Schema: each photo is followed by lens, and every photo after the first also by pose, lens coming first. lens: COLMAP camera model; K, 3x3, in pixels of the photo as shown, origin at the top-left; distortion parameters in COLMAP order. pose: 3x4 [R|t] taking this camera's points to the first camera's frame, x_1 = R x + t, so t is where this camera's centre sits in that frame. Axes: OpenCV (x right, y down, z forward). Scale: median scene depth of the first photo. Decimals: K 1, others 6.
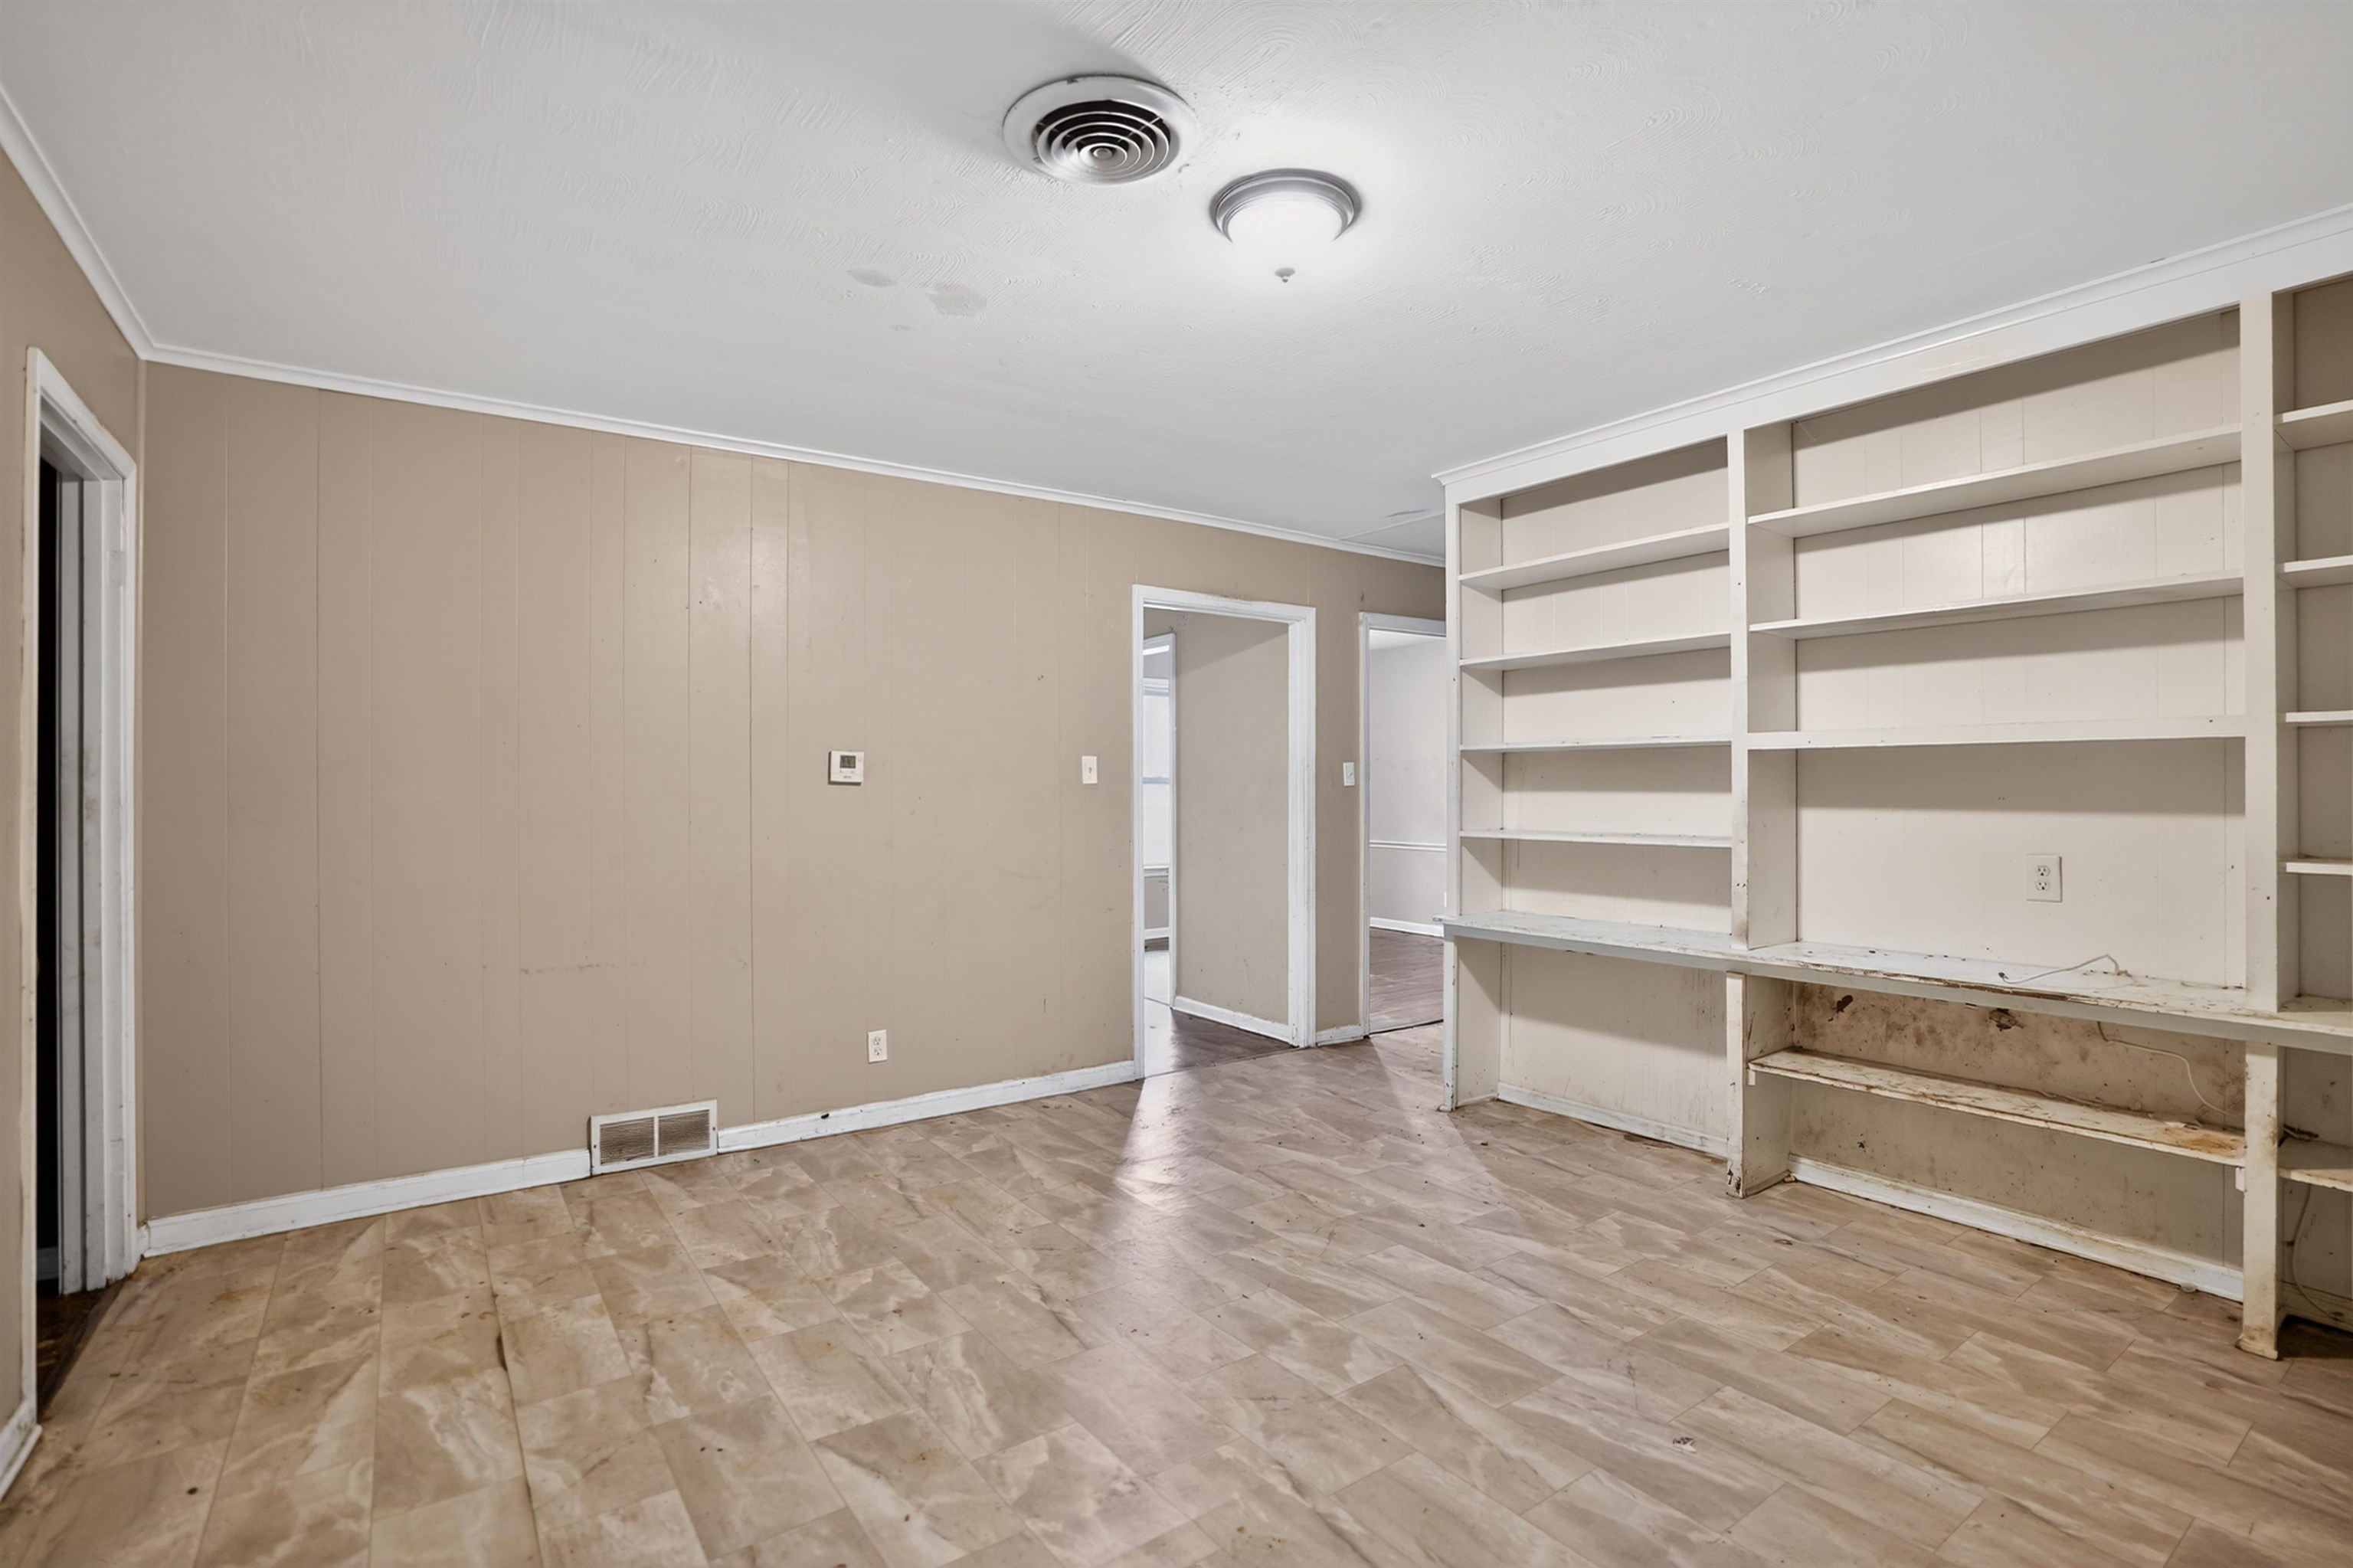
lens RADIAL K [[1104.8, 0, 1164.3], [0, 1104.8, 792.2], [0, 0, 1]] dist [-0.070521, 0.028140]
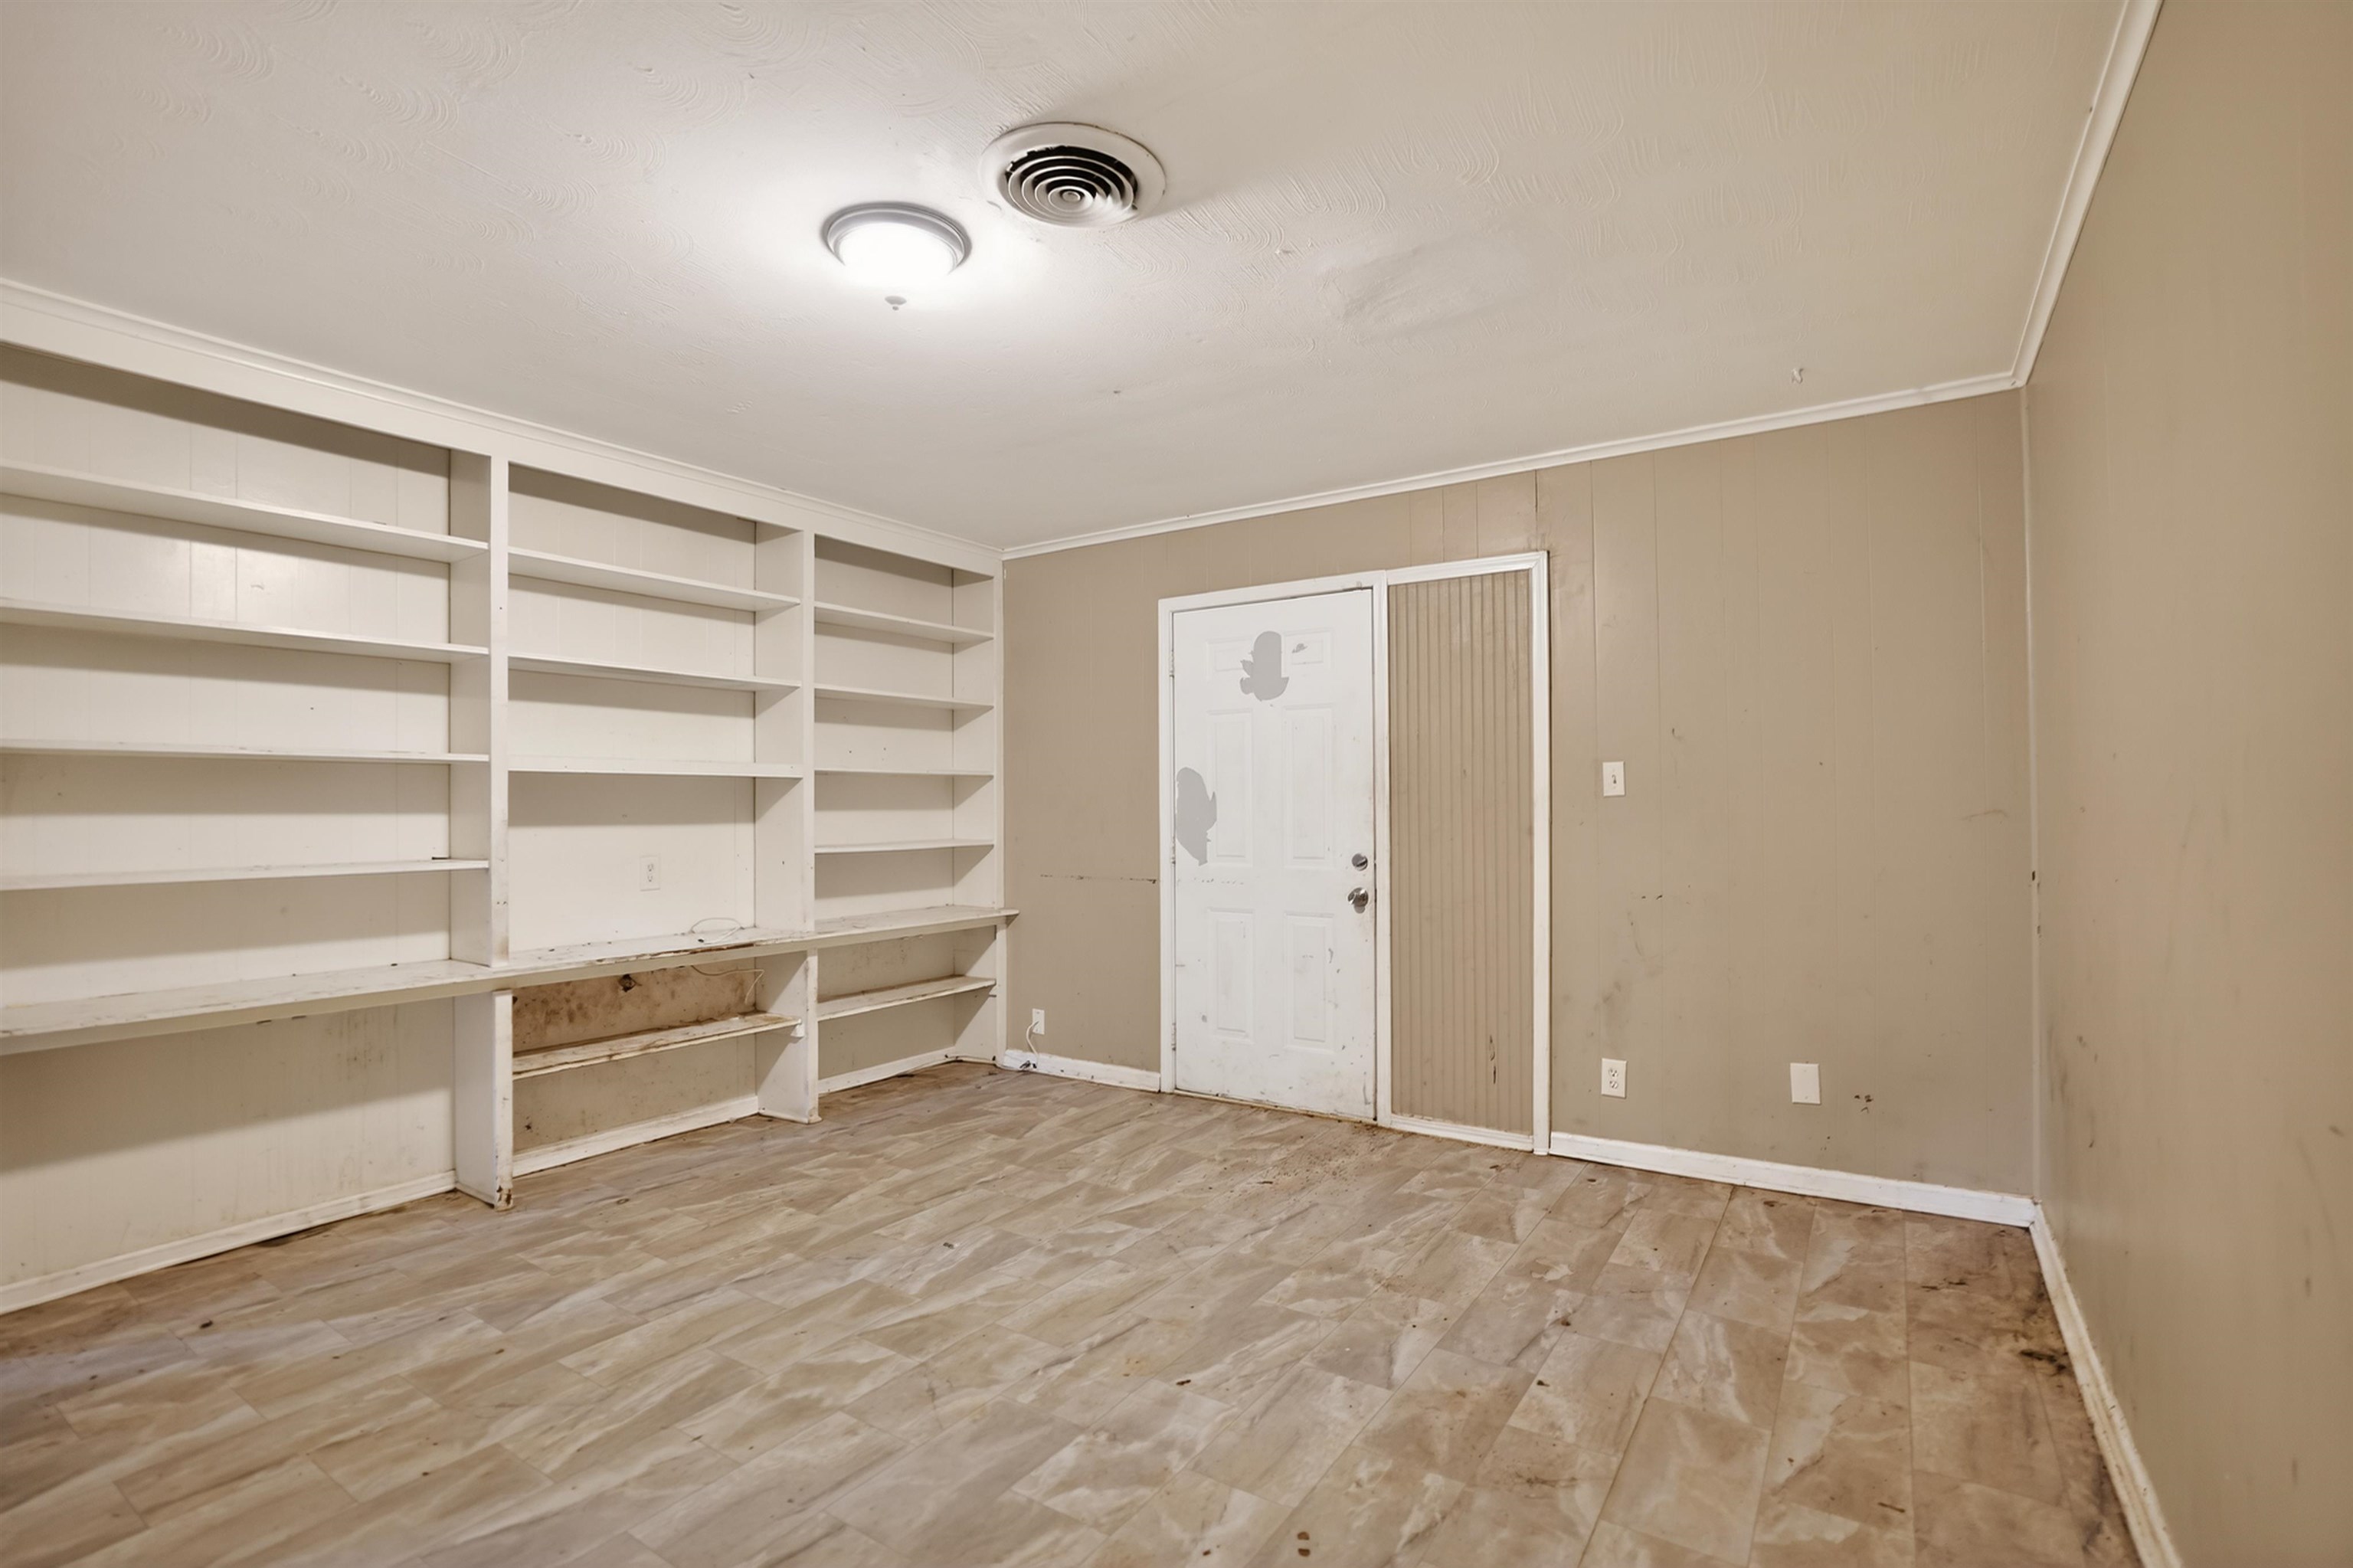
lens RADIAL K [[1108.3, 0, 1158.7], [0, 1108.3, 808.6], [0, 0, 1]] dist [-0.072484, 0.034993]
pose [[-0.350505, 0.001649, 0.936559, -0.796263], [0.012659, 0.999915, 0.002976, 0.001543], [-0.936475, 0.012899, -0.350497, 0.962927]]
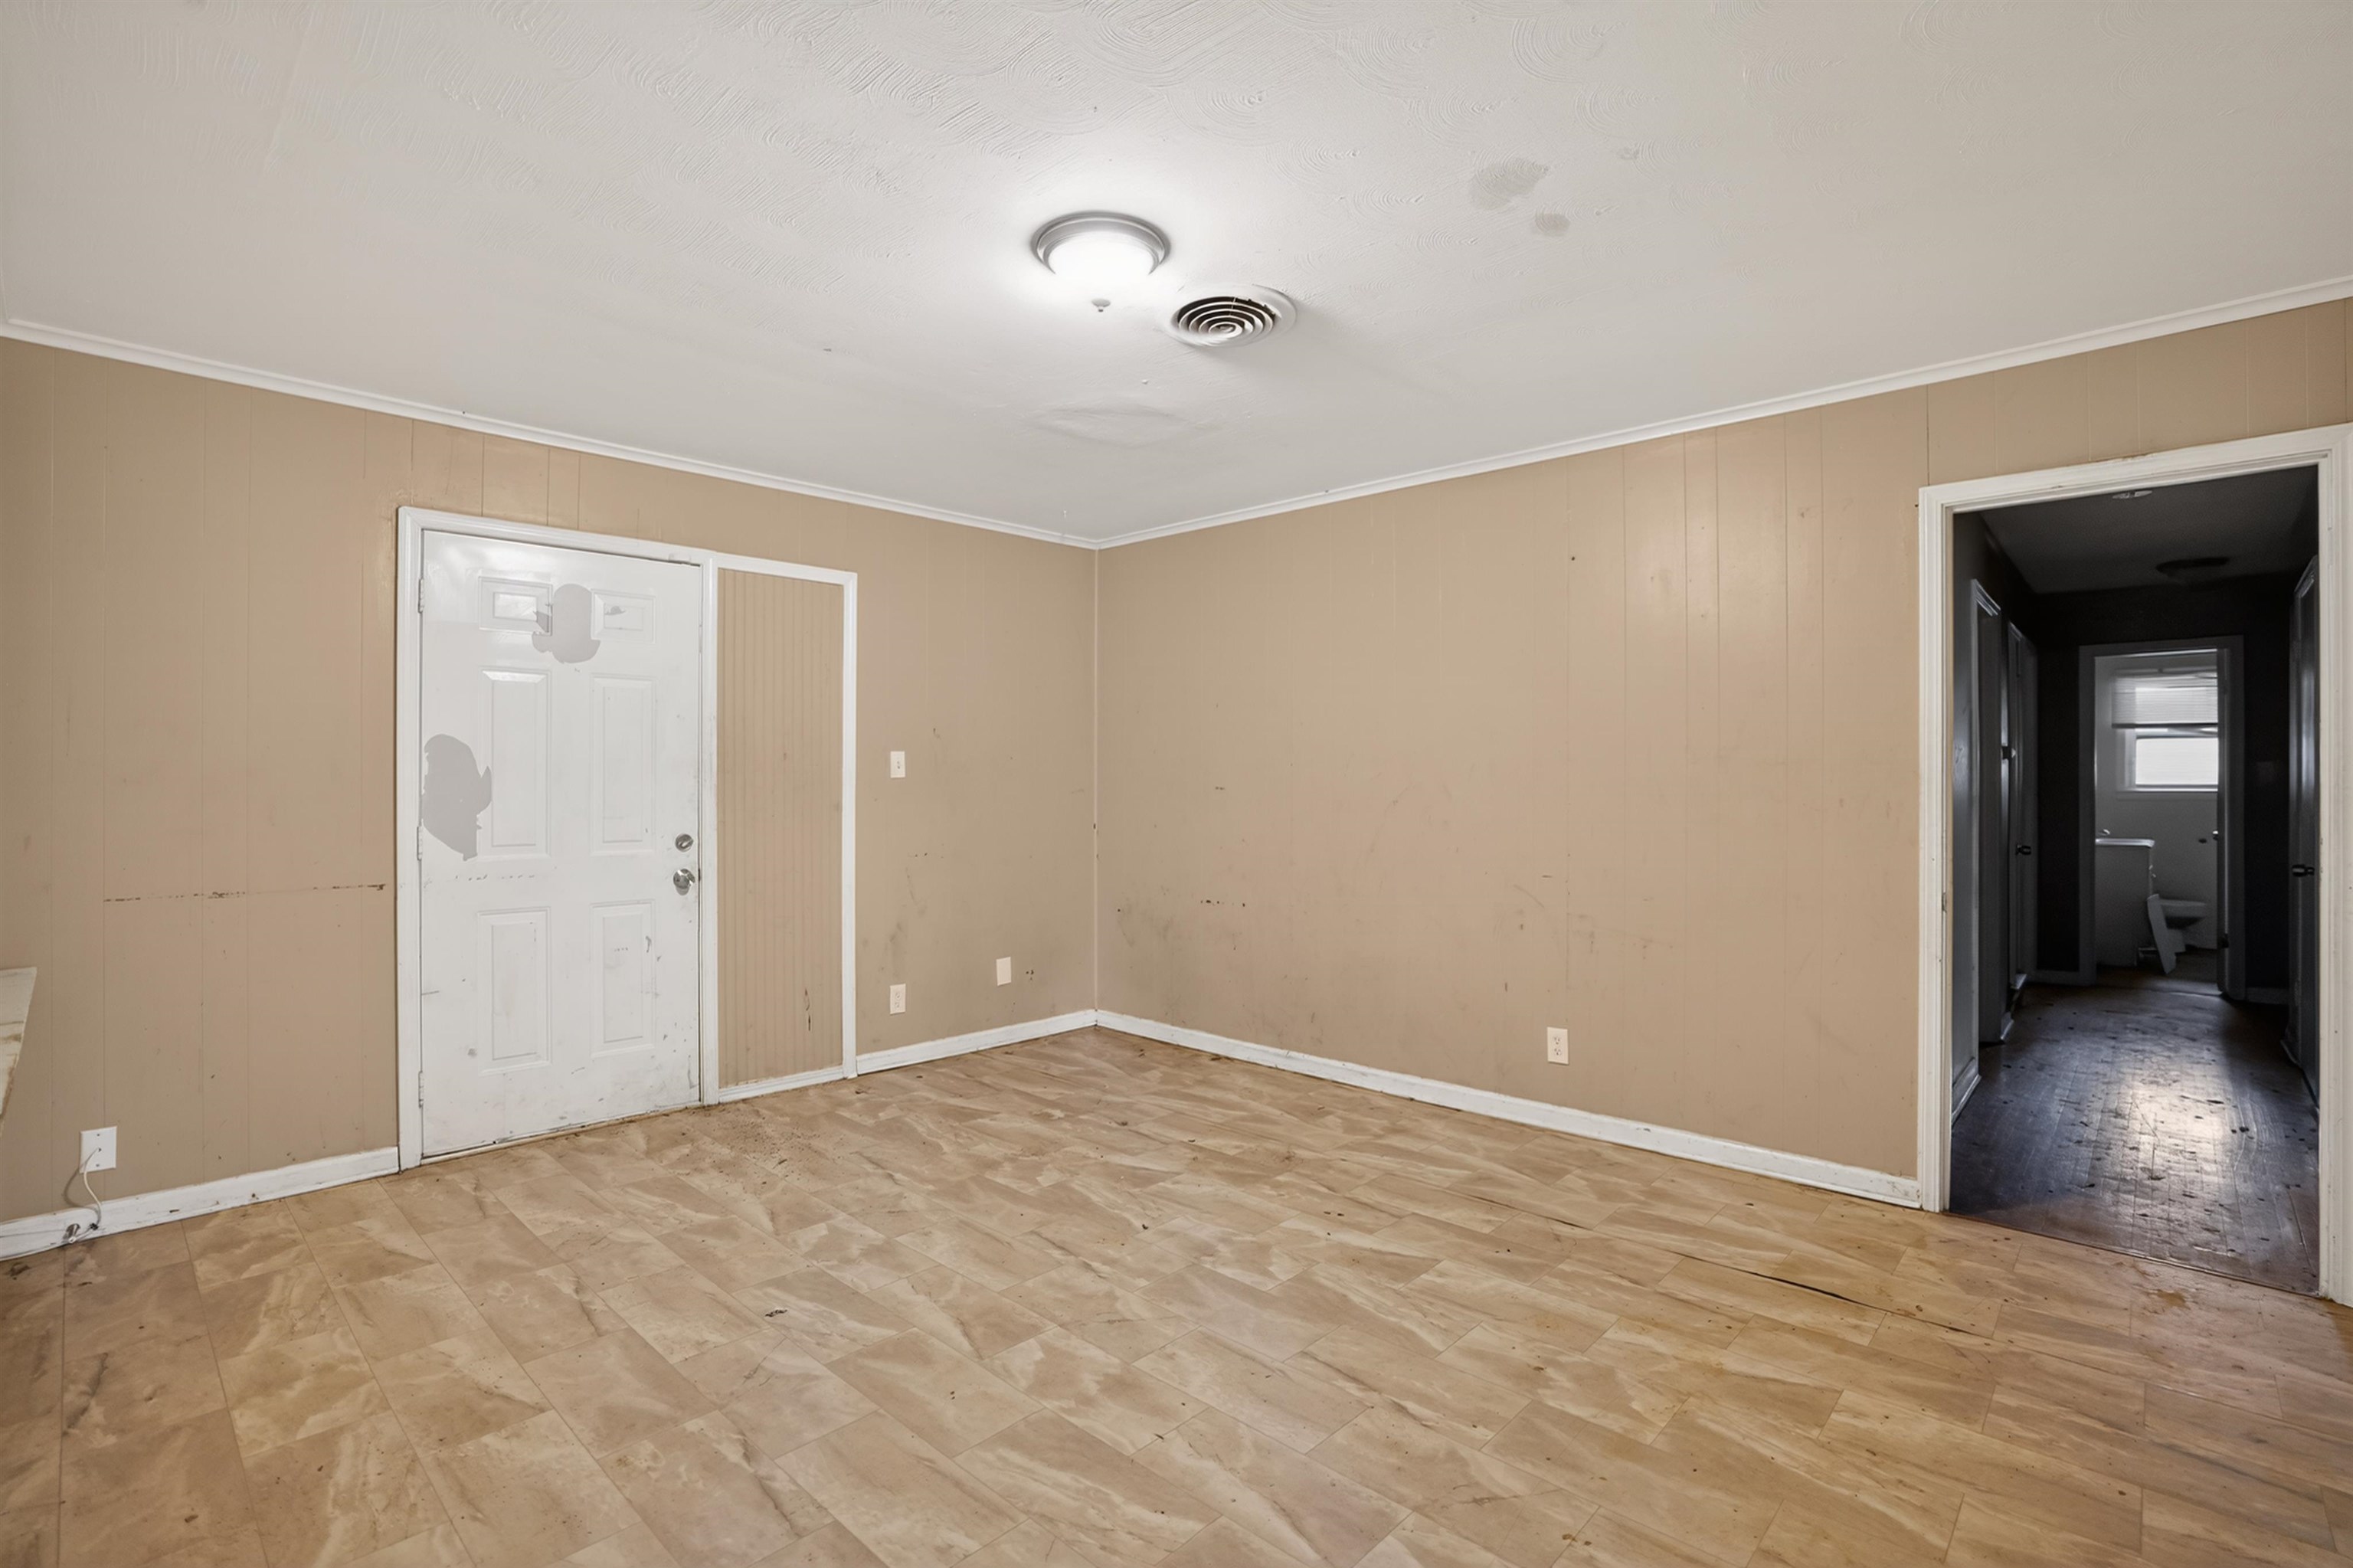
lens RADIAL K [[1104.8, 0, 1164.3], [0, 1104.8, 792.2], [0, 0, 1]] dist [-0.070521, 0.028140]
pose [[-0.980827, 0.002684, -0.194862, 0.221345], [-0.000085, 0.999899, 0.014202, -0.006054], [0.194880, 0.013946, -0.980728, 1.766187]]
